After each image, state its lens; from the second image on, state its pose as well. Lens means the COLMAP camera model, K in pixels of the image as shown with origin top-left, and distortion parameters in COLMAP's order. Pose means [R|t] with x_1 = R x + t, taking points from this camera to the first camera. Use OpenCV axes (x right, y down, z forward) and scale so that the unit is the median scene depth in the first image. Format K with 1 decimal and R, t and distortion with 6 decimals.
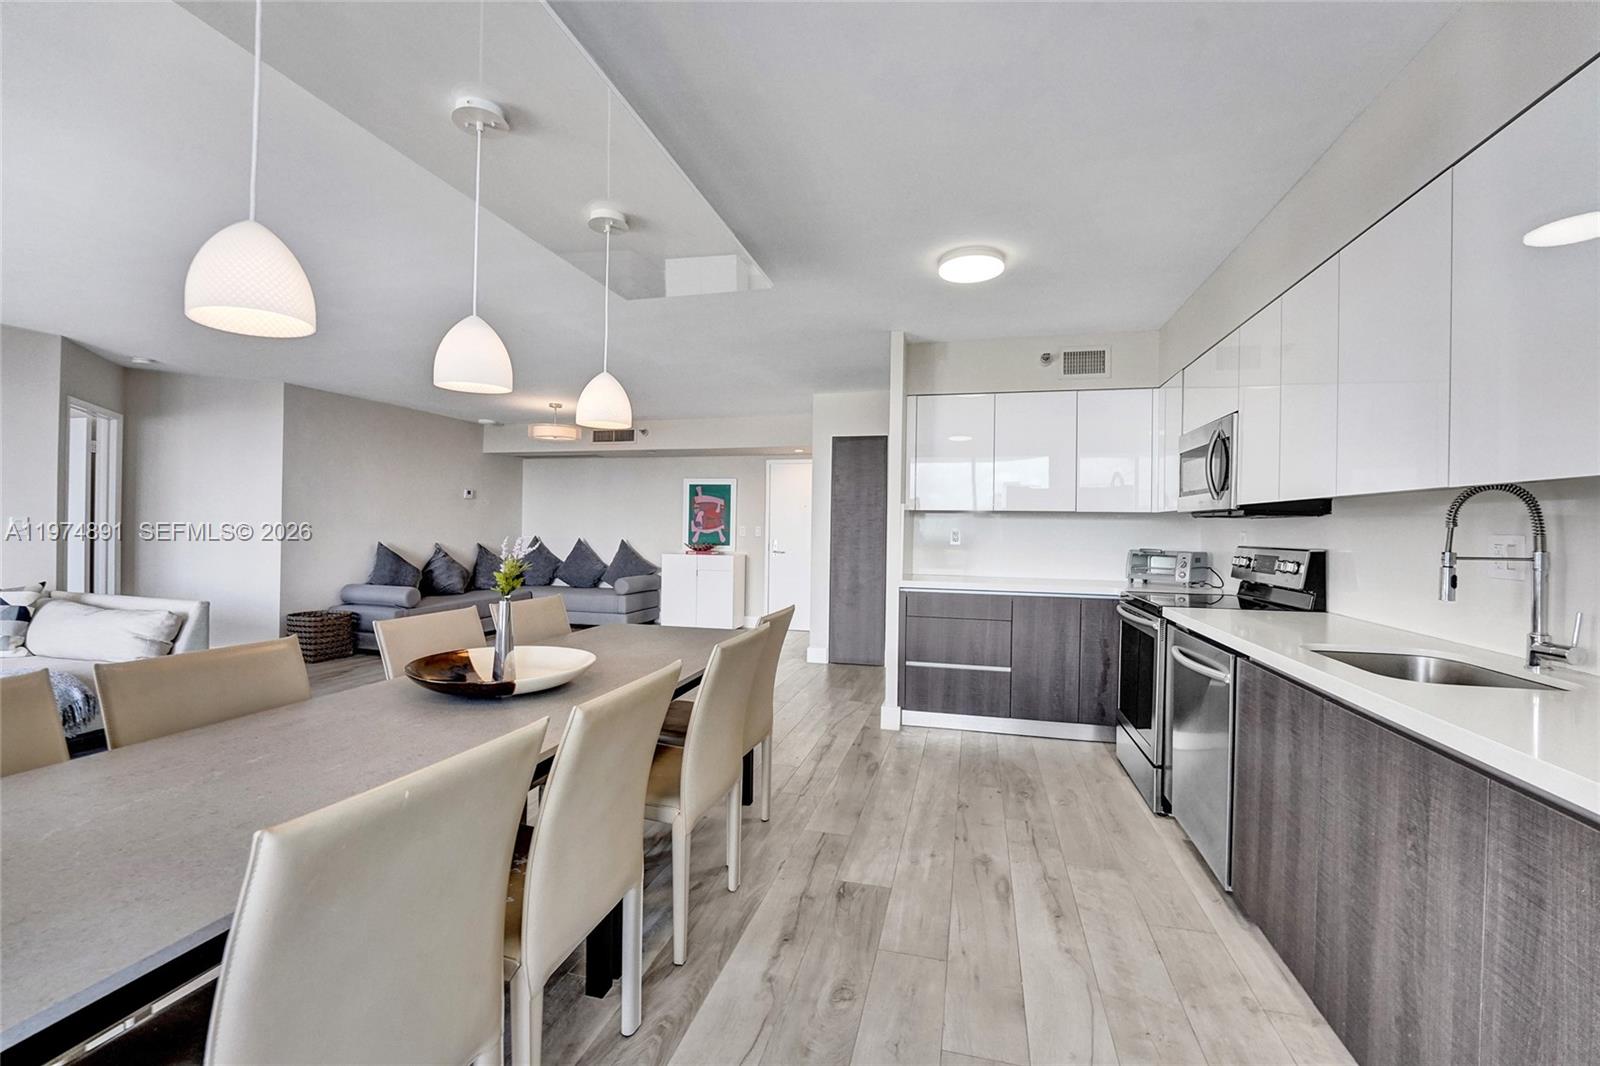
lens RADIAL K [[657.6, 0, 803.3], [0, 657.6, 530.8], [0, 0, 1]] dist [-0.023244, -0.000013]
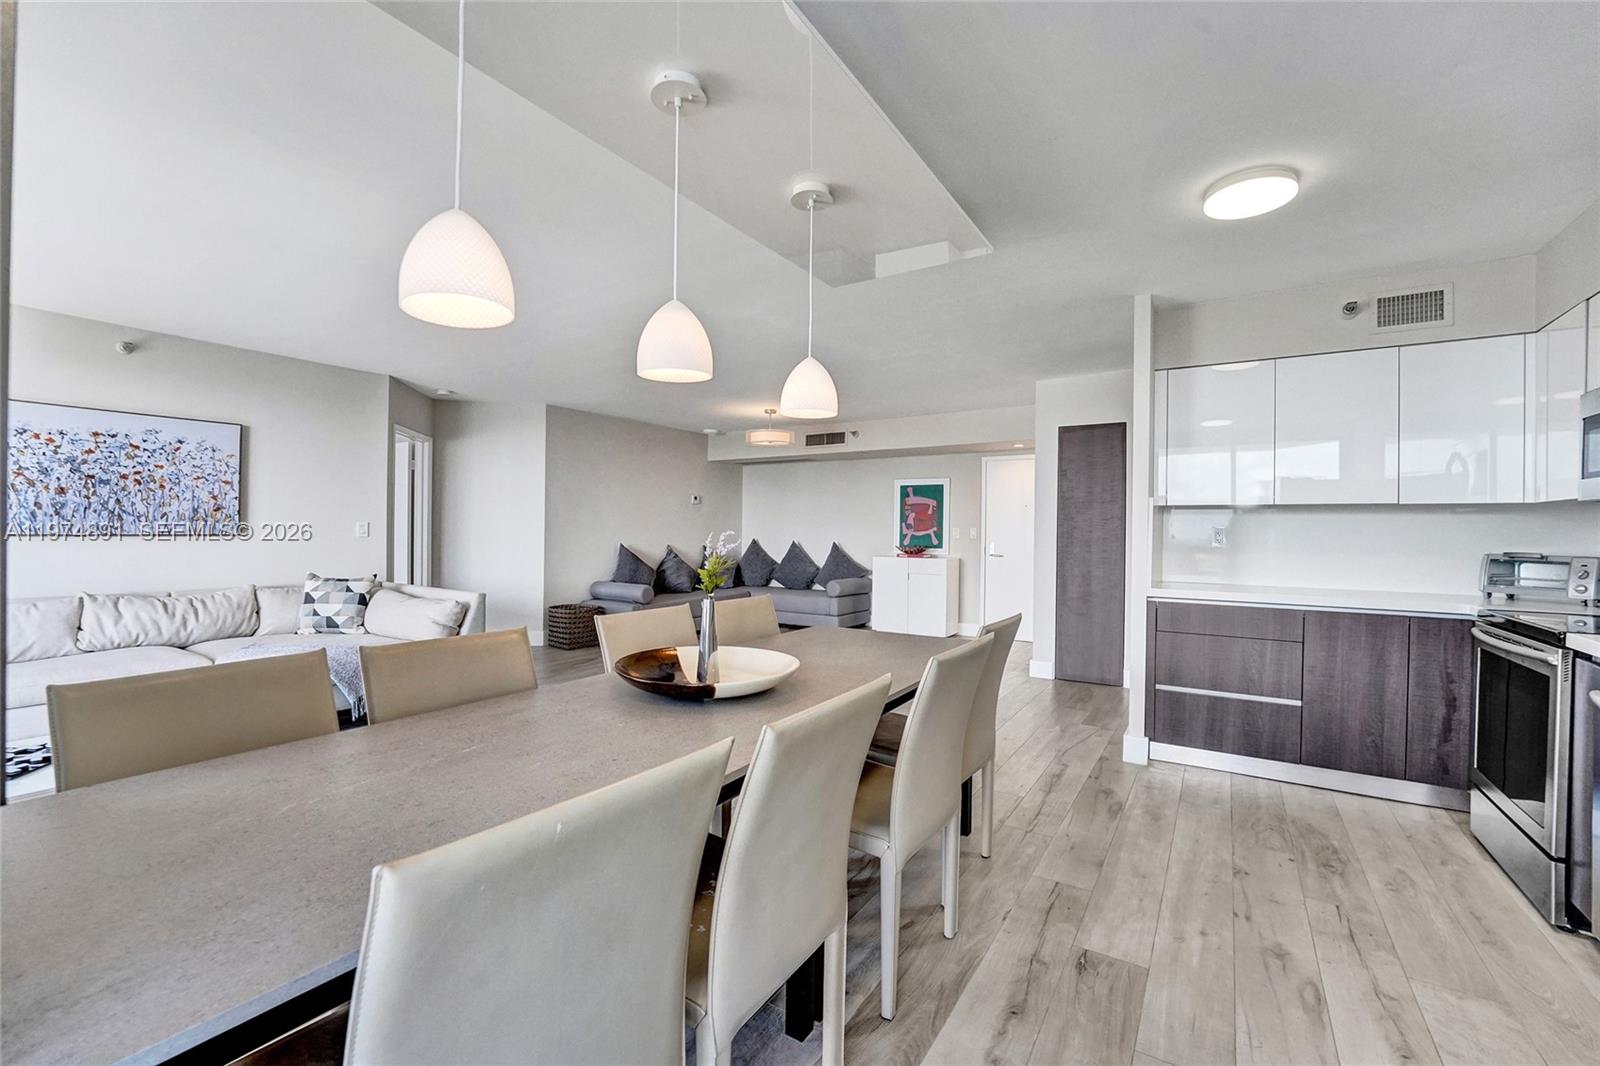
lens RADIAL K [[656.9, 0, 799.4], [0, 656.9, 532.6], [0, 0, 1]] dist [-0.028175, 0.004418]
pose [[0.947741, -0.003610, -0.319020, -0.008685], [0.002256, 0.999987, -0.004614, 0.005570], [0.319033, 0.003654, 0.947737, 0.050966]]
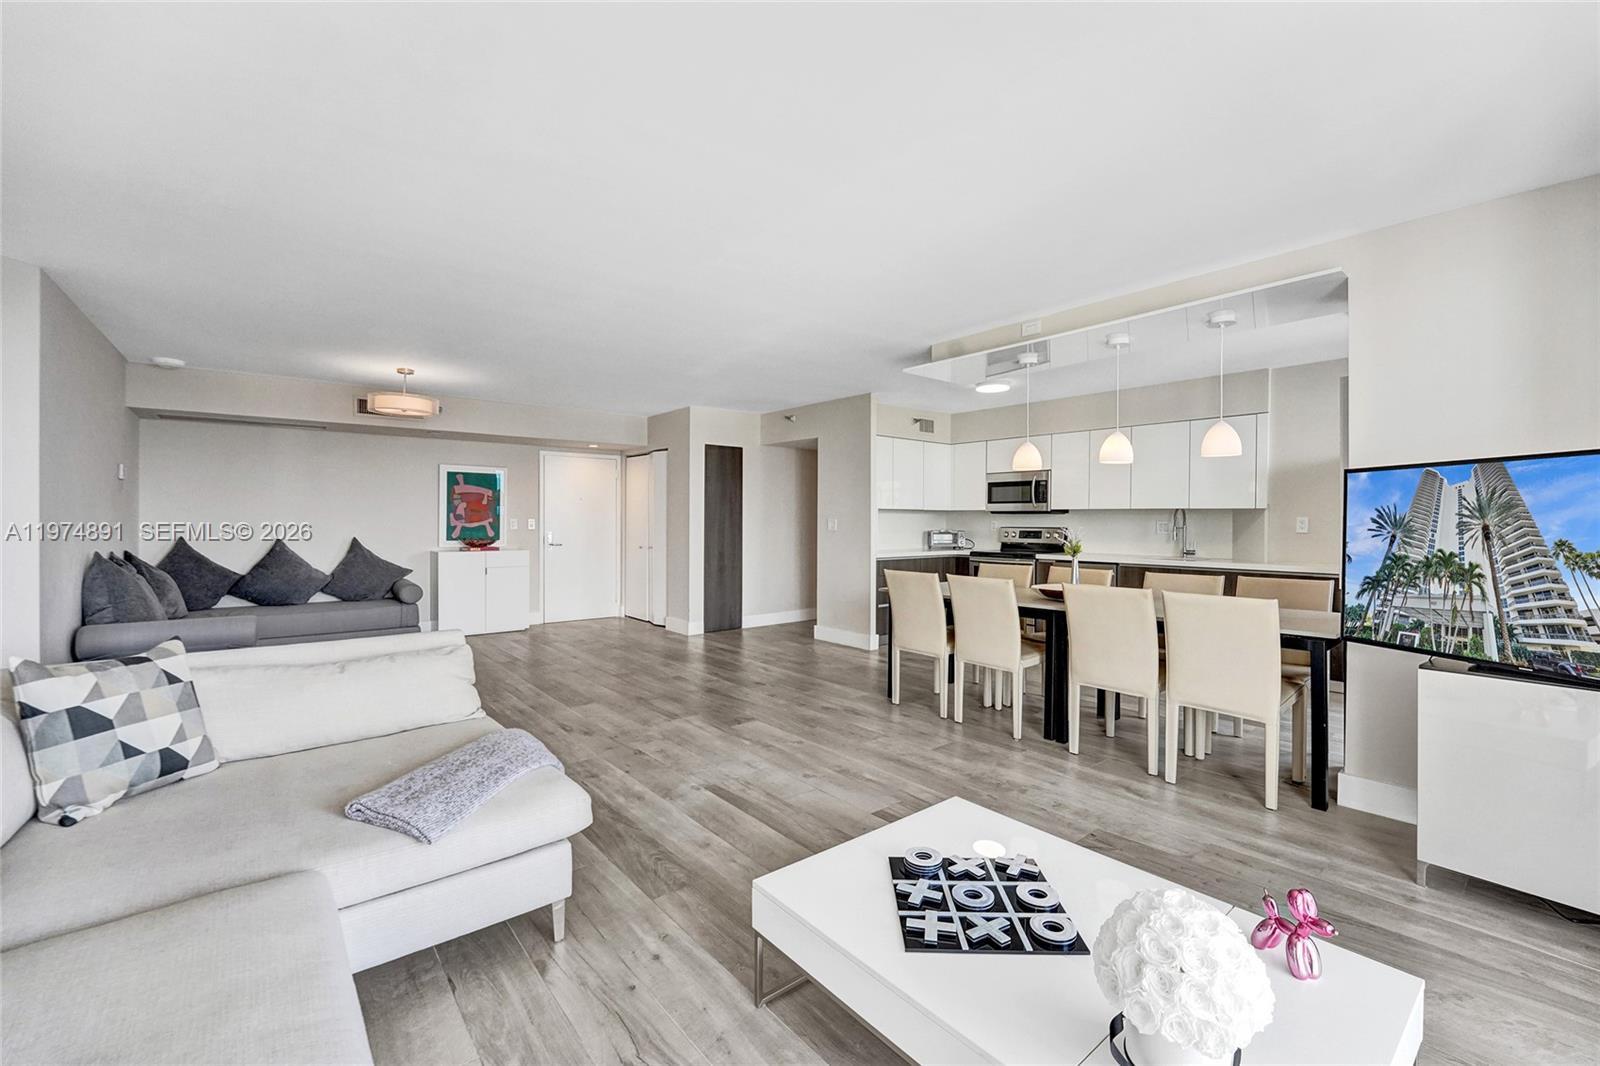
lens RADIAL K [[660.5, 0, 794.4], [0, 660.5, 521.5], [0, 0, 1]] dist [-0.020654, 0.000428]
pose [[0.593771, -0.013204, 0.804526, -1.032132], [0.009030, 0.999912, 0.009747, -0.015069], [-0.804583, 0.001478, 0.593838, 0.188340]]
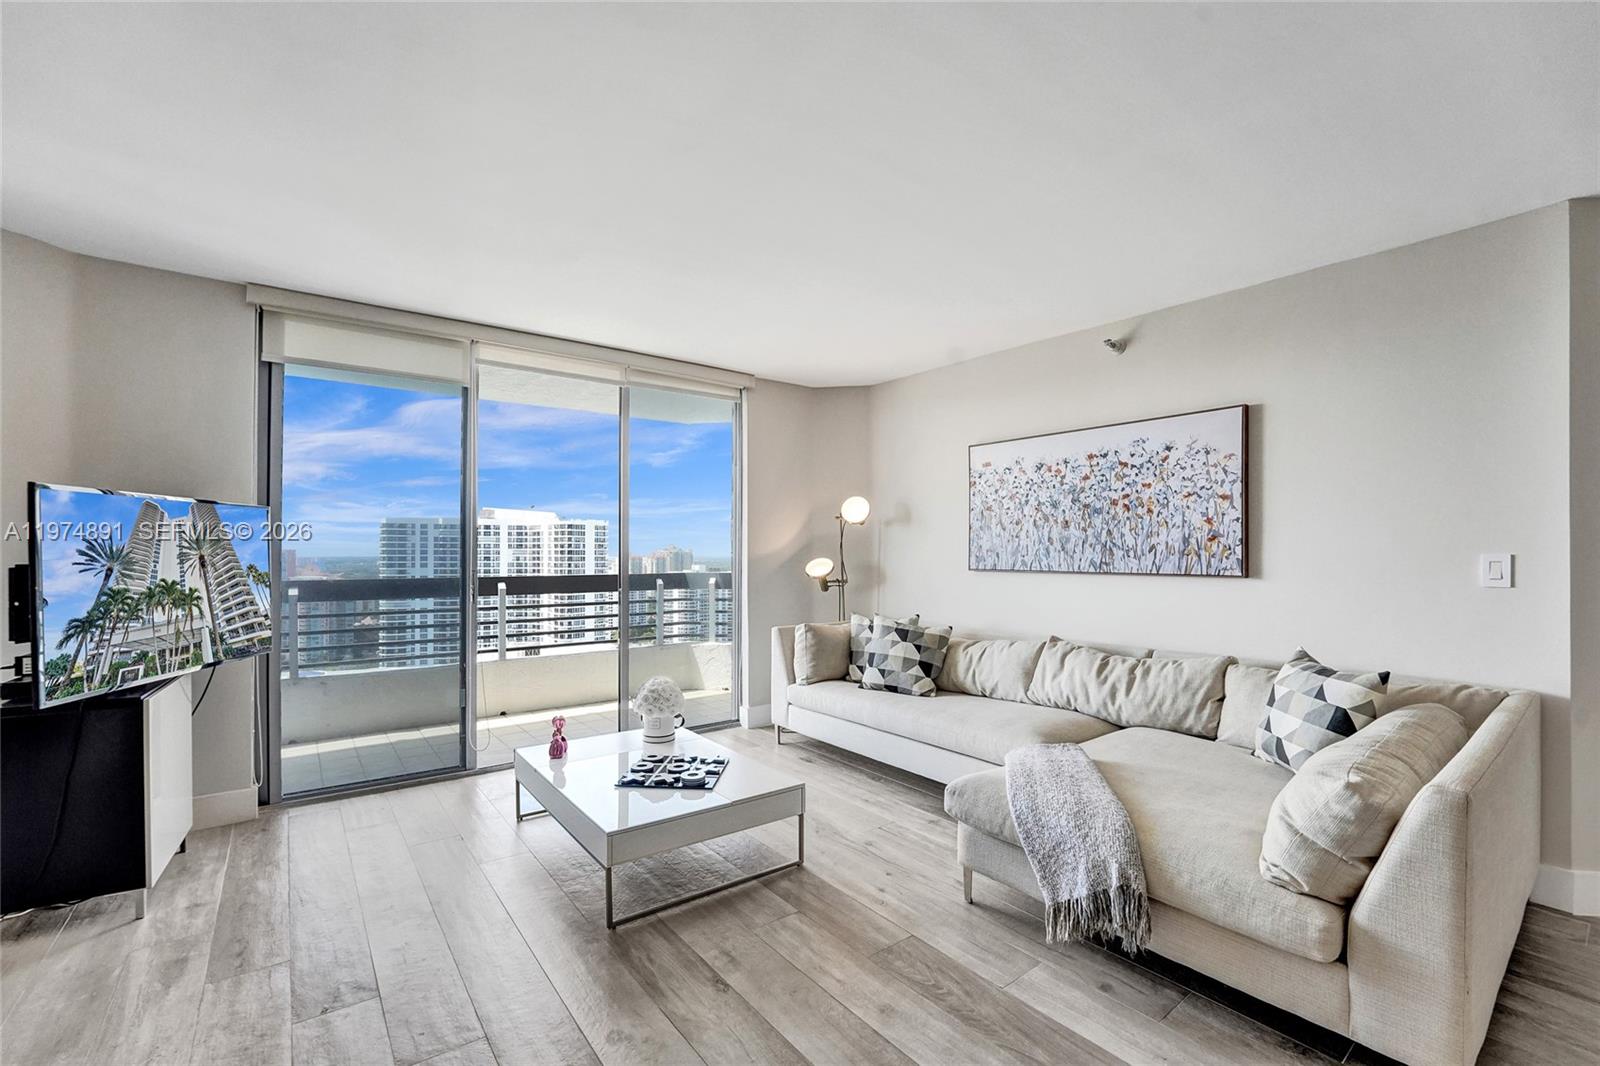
lens RADIAL K [[674.1, 0, 797.4], [0, 674.1, 551.5], [0, 0, 1]] dist [-0.019705, -0.000187]
pose [[-0.614333, -0.016361, -0.788877, -0.333982], [-0.013309, 0.999858, -0.010373, -0.008749], [0.788935, 0.004127, -0.614463, 0.739849]]
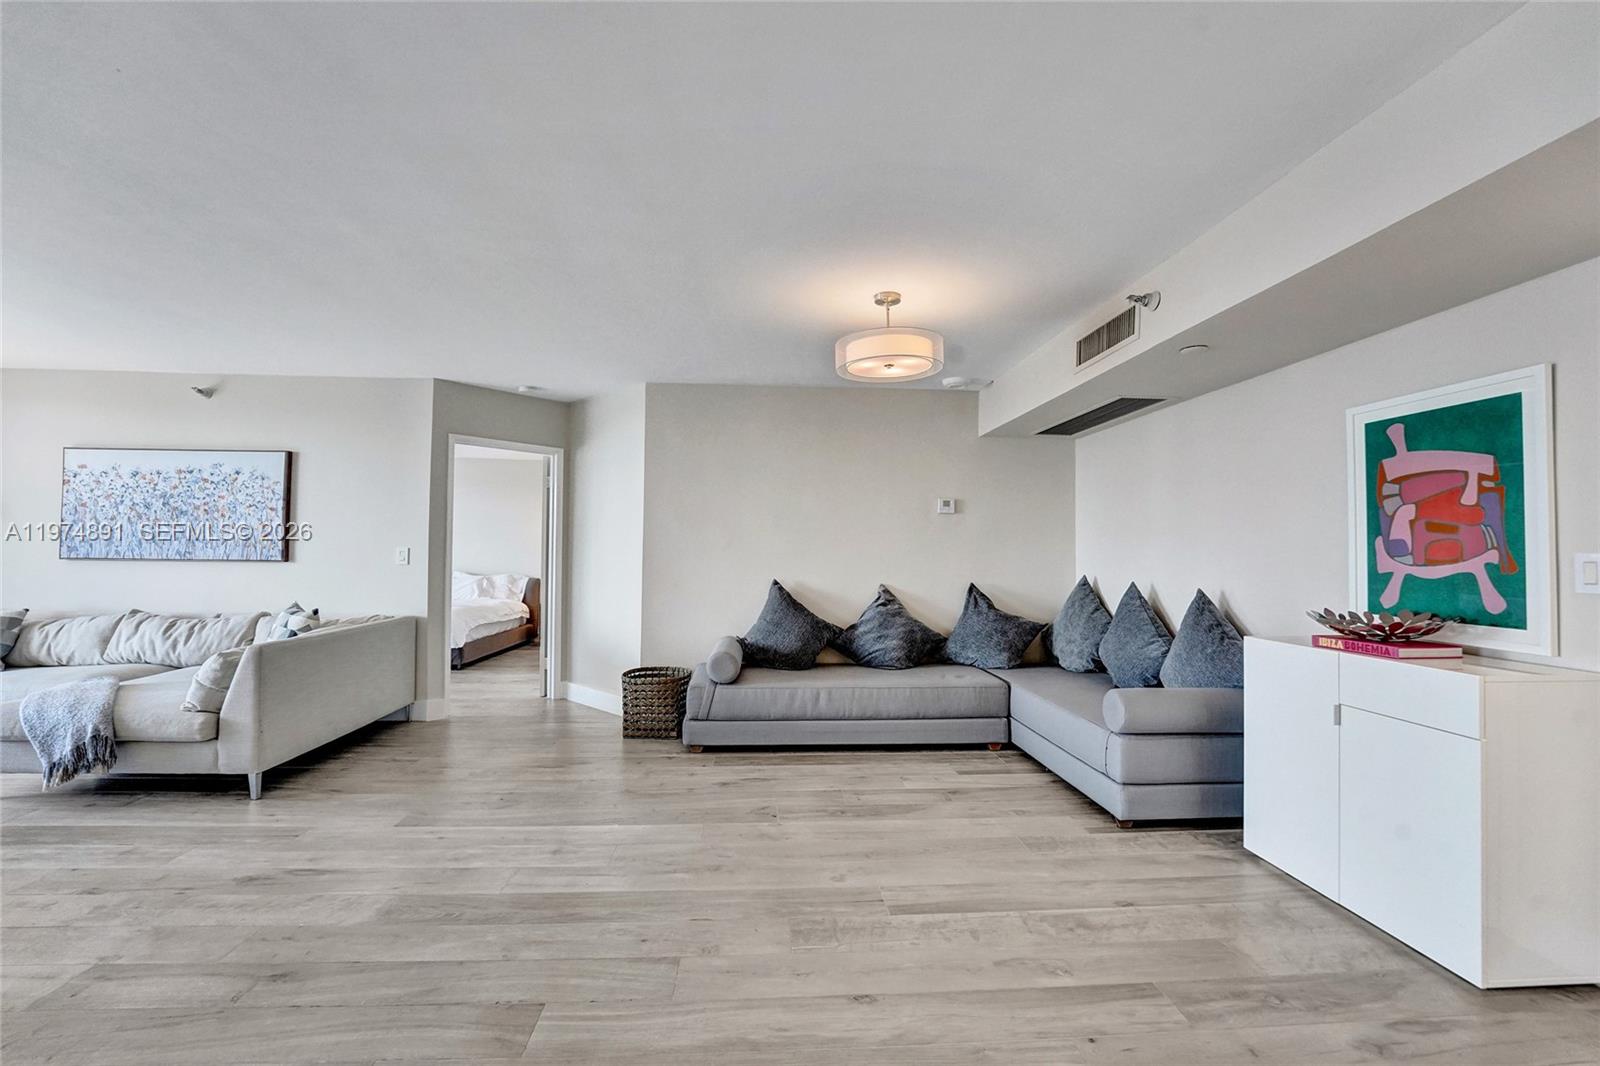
lens RADIAL K [[672.7, 0, 793.4], [0, 672.7, 536.1], [0, 0, 1]] dist [-0.026222, 0.002978]
pose [[0.313580, -0.034965, -0.948918, 0.070966], [-0.009325, 0.999160, -0.039898, -0.001651], [0.949516, 0.021360, 0.312991, 1.091220]]
